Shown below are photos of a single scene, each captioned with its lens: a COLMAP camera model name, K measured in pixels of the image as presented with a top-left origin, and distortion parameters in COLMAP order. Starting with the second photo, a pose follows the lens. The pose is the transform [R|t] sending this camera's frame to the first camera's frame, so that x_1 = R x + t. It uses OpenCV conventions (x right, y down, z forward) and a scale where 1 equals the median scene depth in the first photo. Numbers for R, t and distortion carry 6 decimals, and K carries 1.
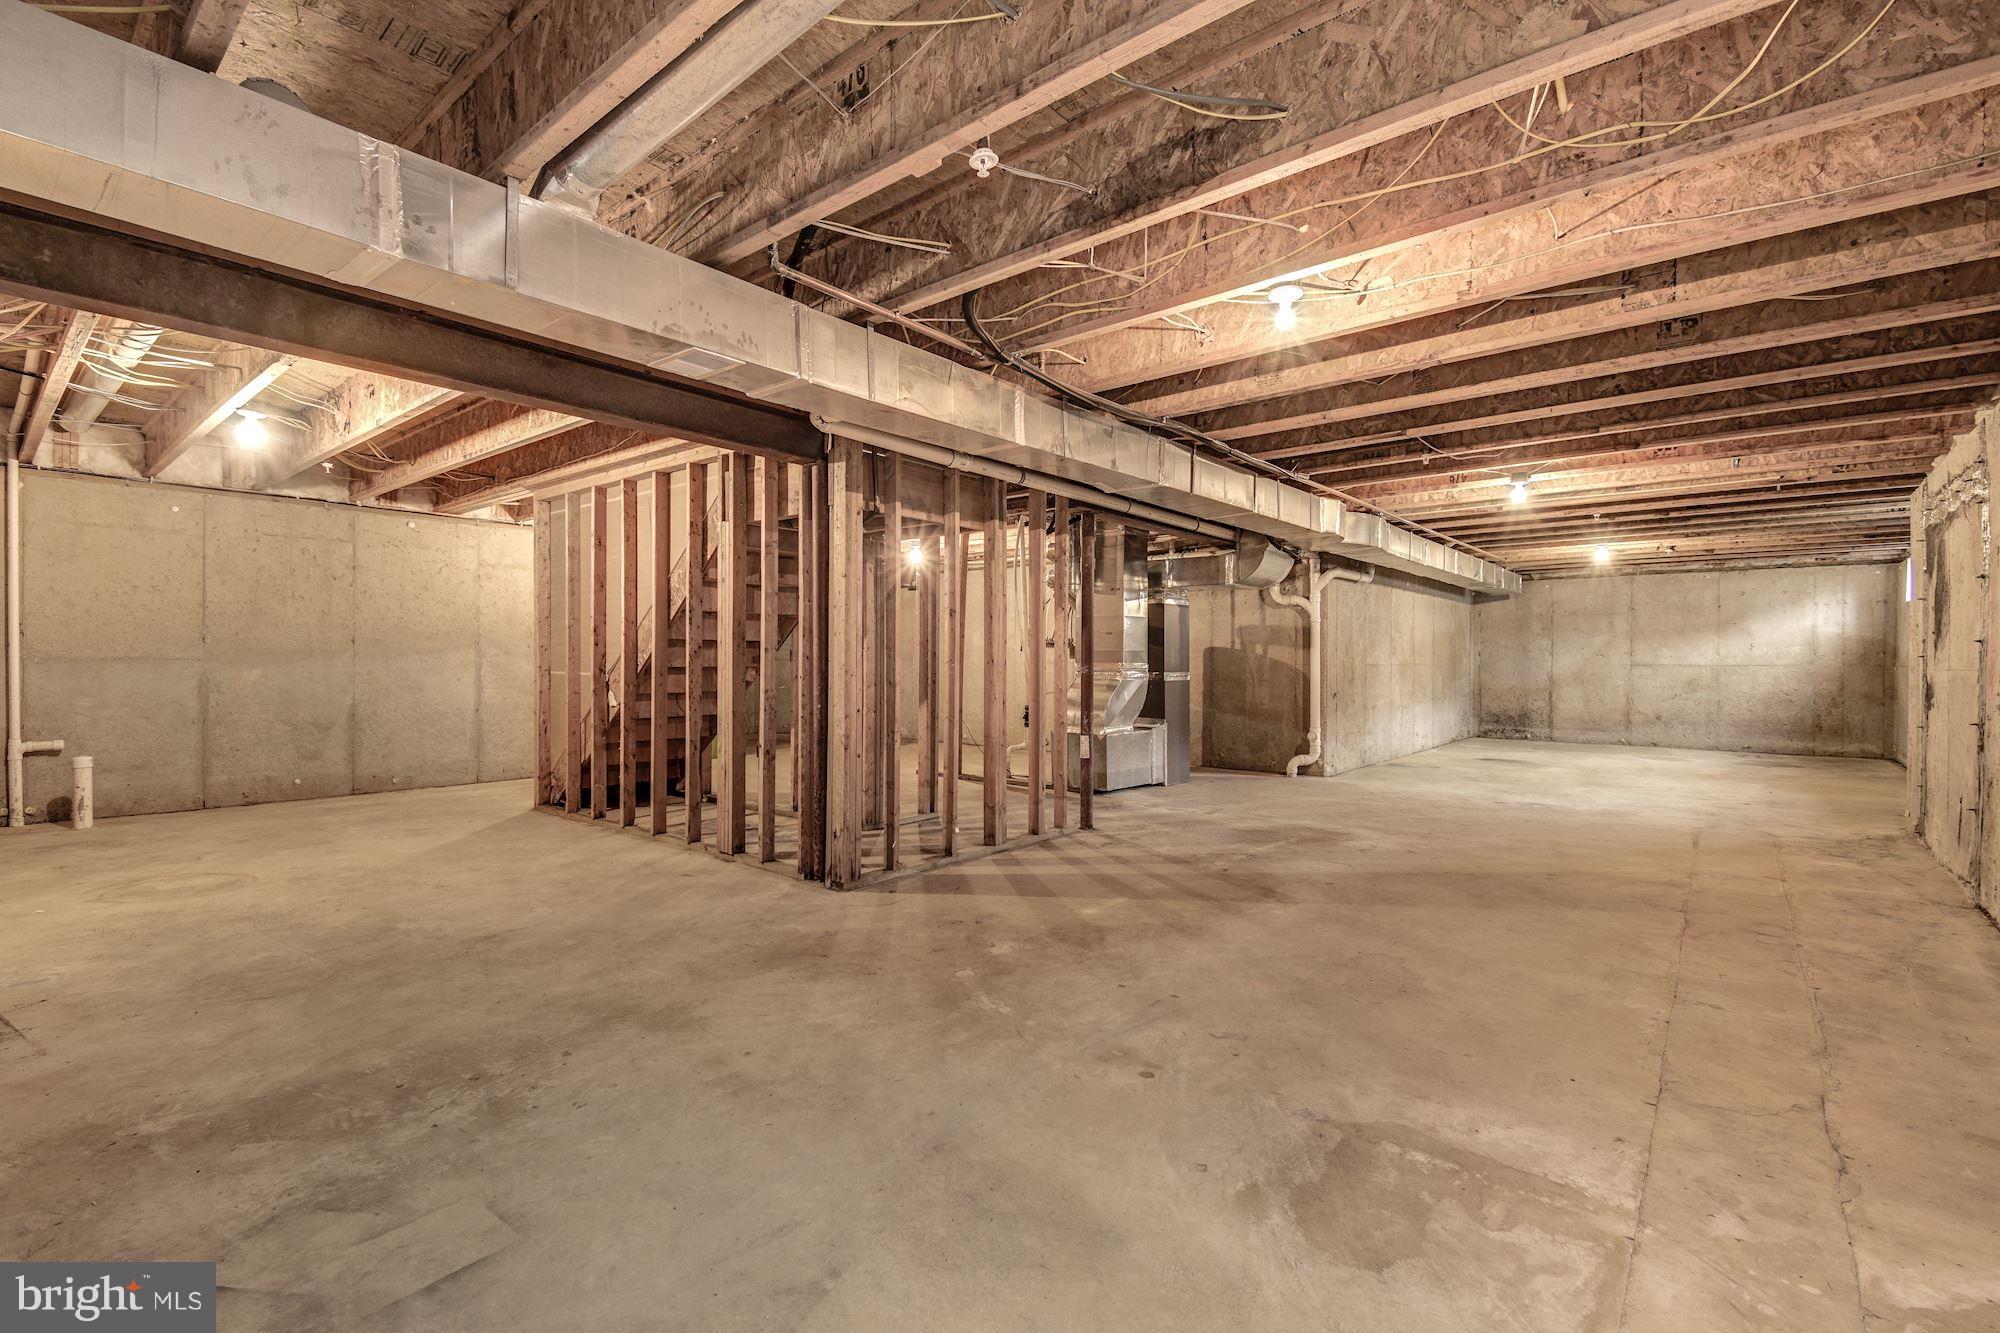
lens RADIAL K [[856.3, 0, 1006.8], [0, 856.3, 660.8], [0, 0, 1]] dist [0.002005, -0.000450]
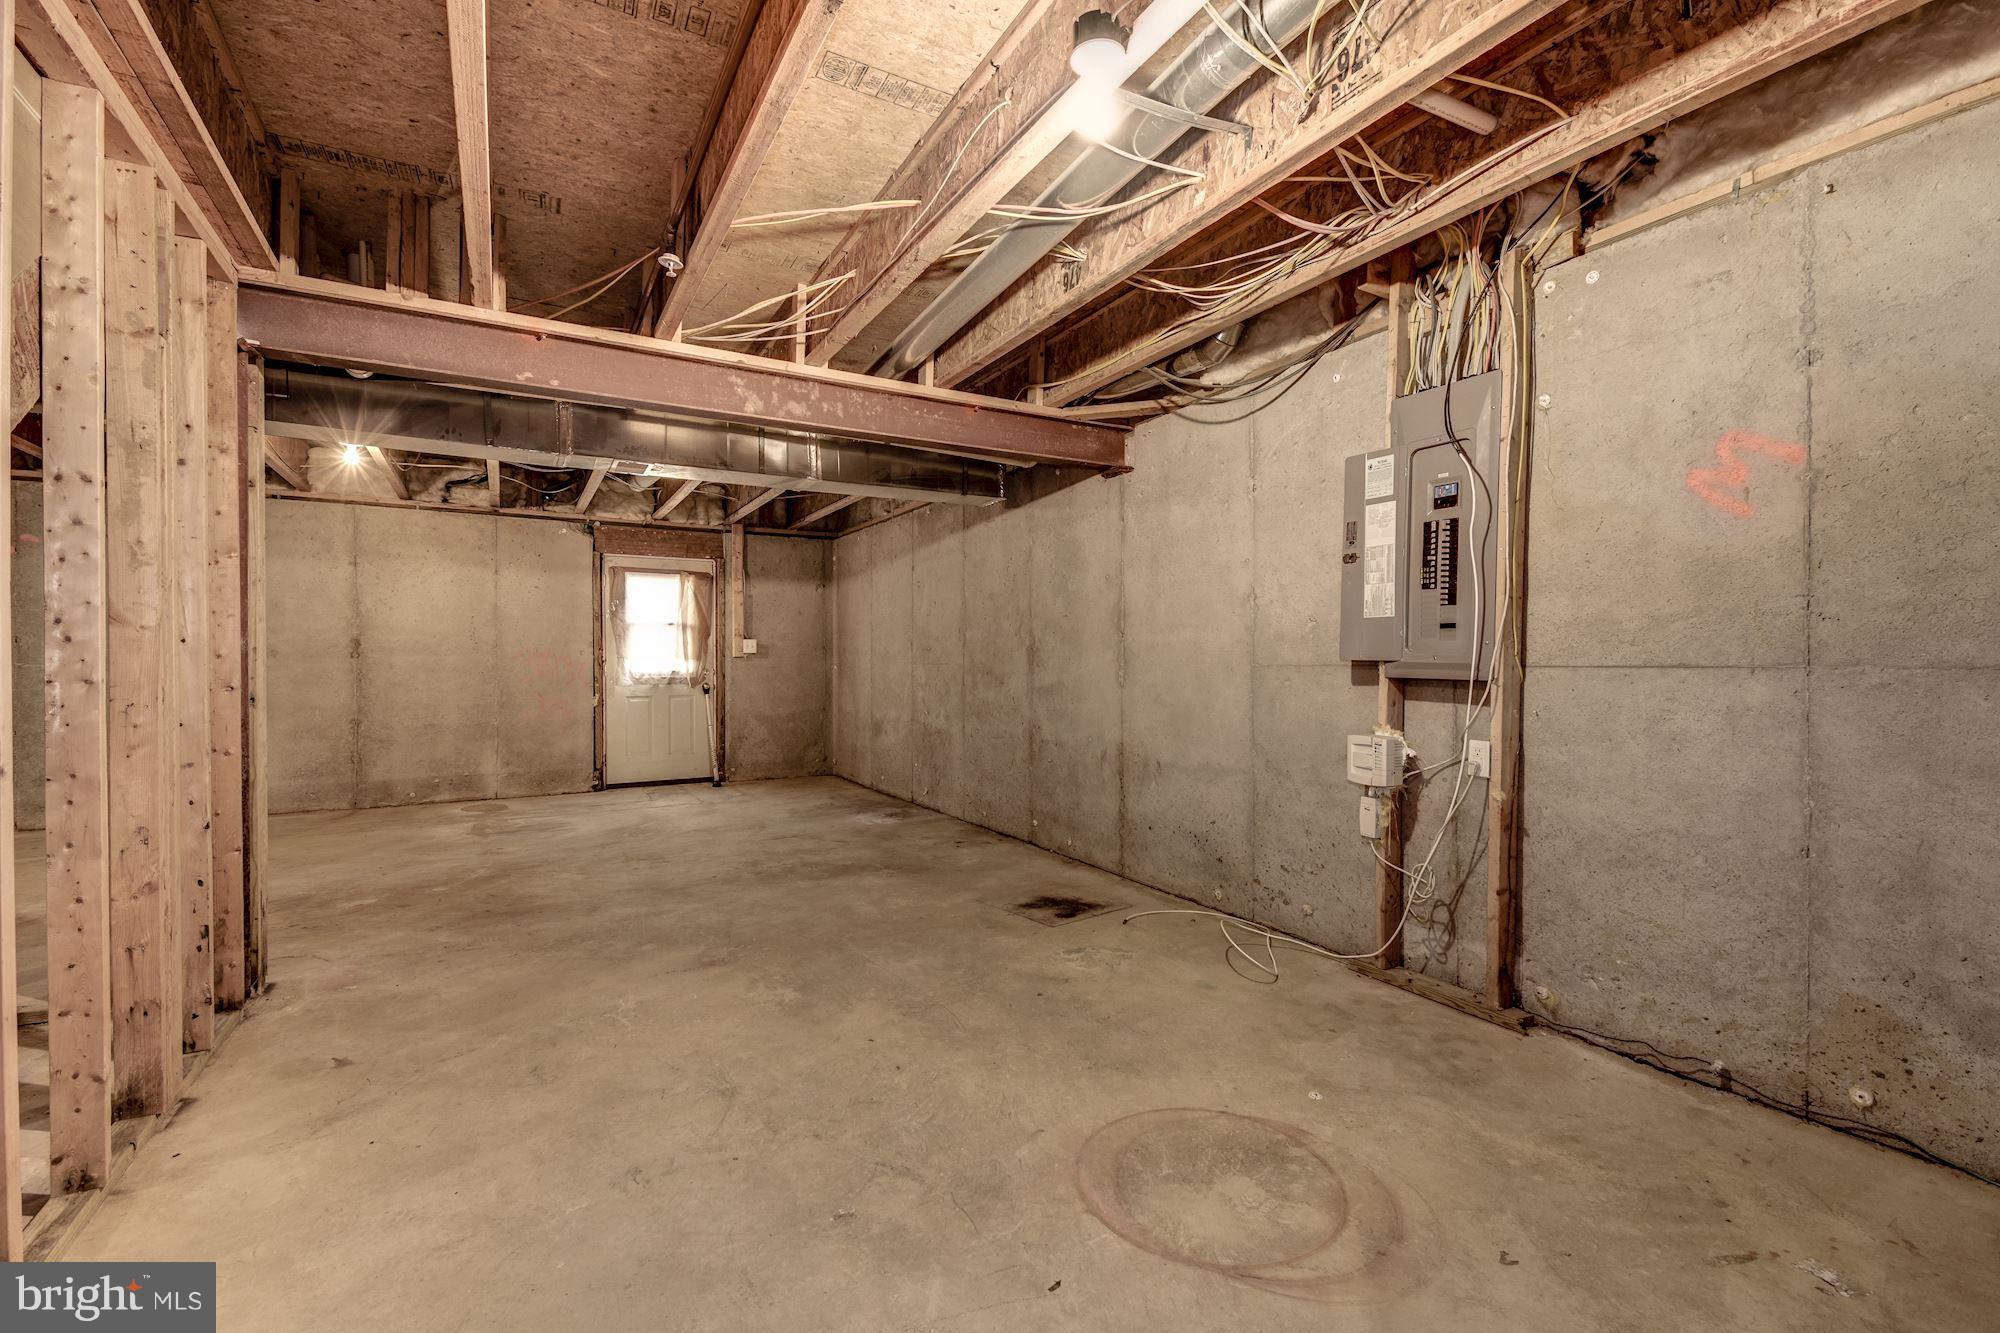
lens RADIAL K [[856.3, 0, 1006.8], [0, 856.3, 660.8], [0, 0, 1]] dist [0.002005, -0.000450]
pose [[-0.931901, -0.000266, 0.362713, -1.387165], [0.001865, 0.999983, 0.005524, -0.002522], [-0.362708, 0.005825, -0.931885, 1.956752]]
